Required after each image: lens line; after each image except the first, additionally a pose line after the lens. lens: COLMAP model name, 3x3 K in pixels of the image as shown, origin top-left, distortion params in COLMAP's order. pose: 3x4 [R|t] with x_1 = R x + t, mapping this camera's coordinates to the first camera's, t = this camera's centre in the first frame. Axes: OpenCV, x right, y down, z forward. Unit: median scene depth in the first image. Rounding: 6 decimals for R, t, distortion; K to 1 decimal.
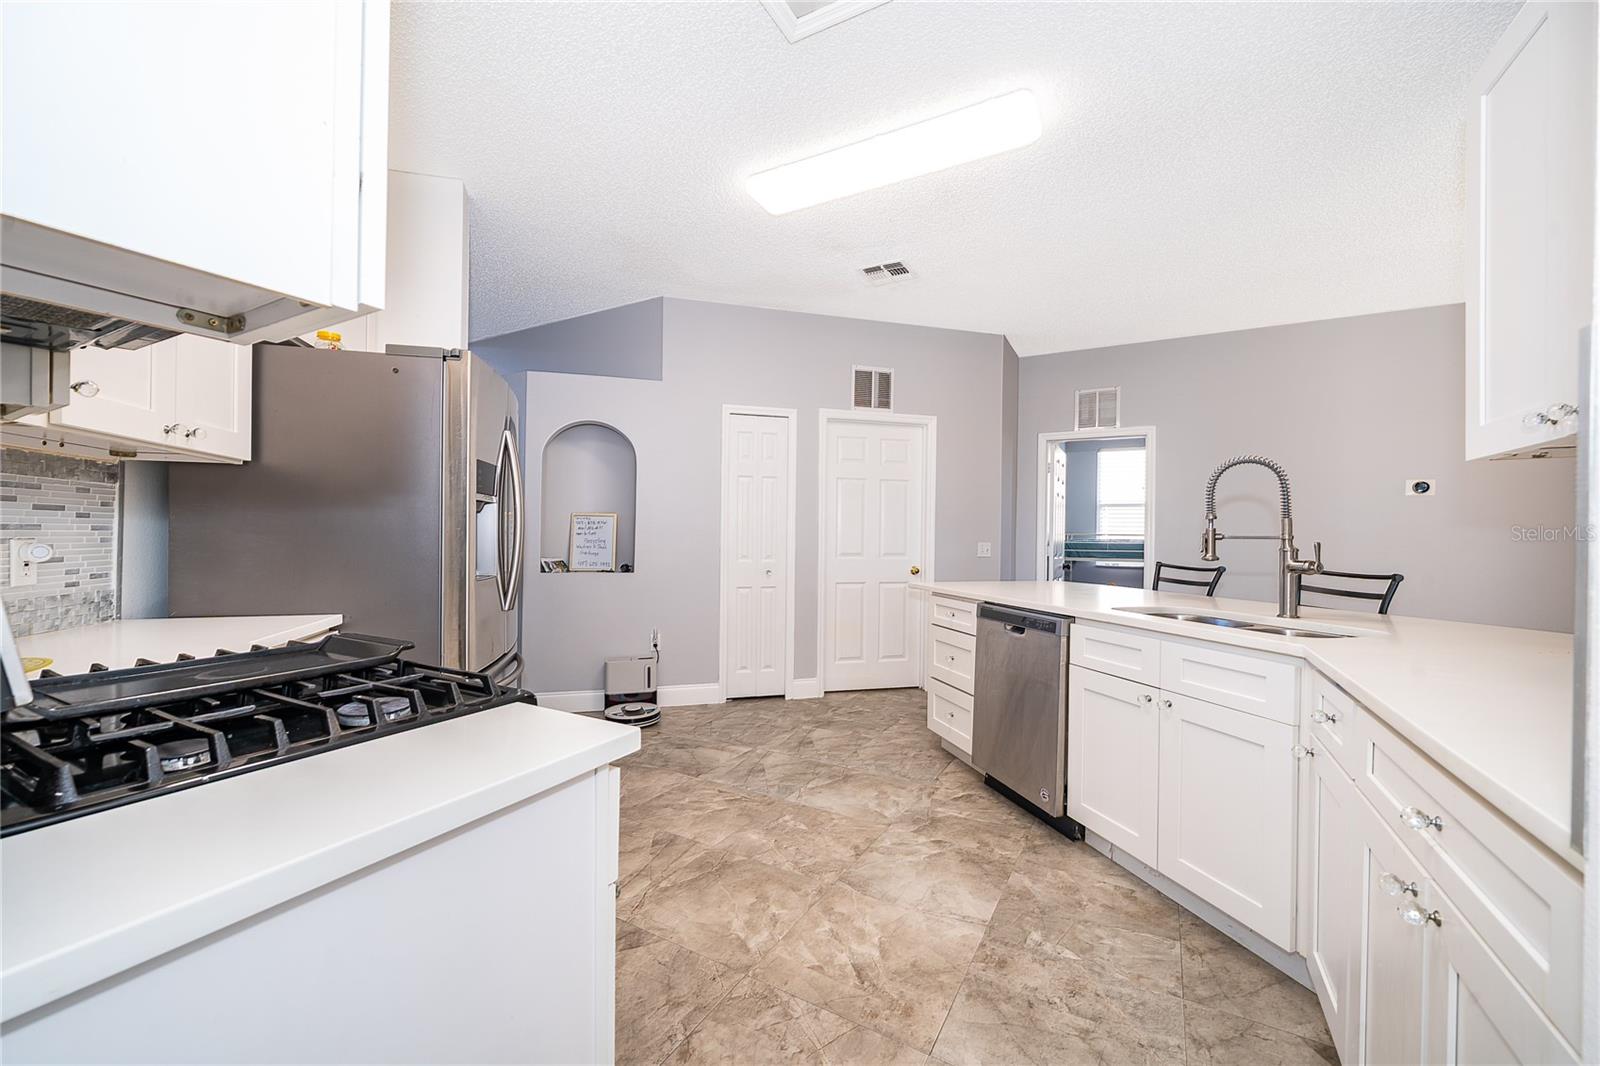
lens RADIAL K [[612.2, 0, 800.0], [0, 612.2, 533.0], [0, 0, 1]] dist [-0.001075, -0.000273]
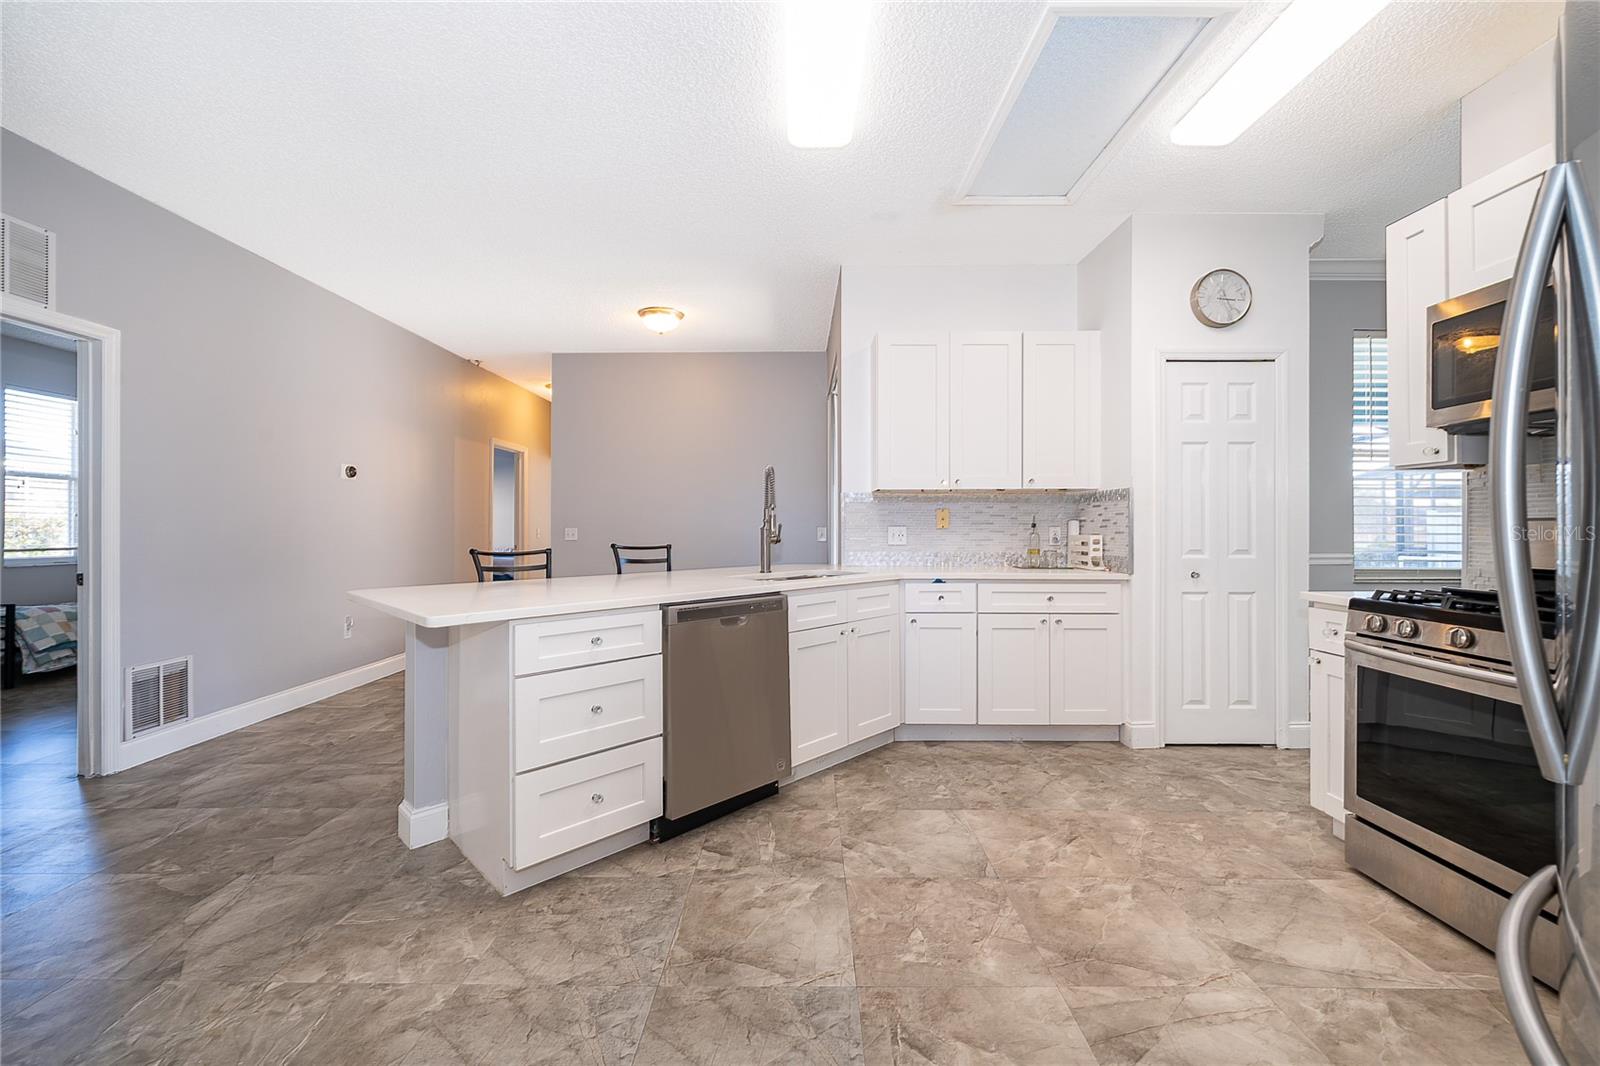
lens RADIAL K [[654.9, 0, 793.1], [0, 654.9, 519.2], [0, 0, 1]] dist [0.001074, 0.000398]
pose [[-0.489526, 0.001627, 0.871987, -0.611487], [-0.010932, 0.999908, -0.008004, 0.014384], [-0.871920, -0.013451, -0.489463, 1.580435]]
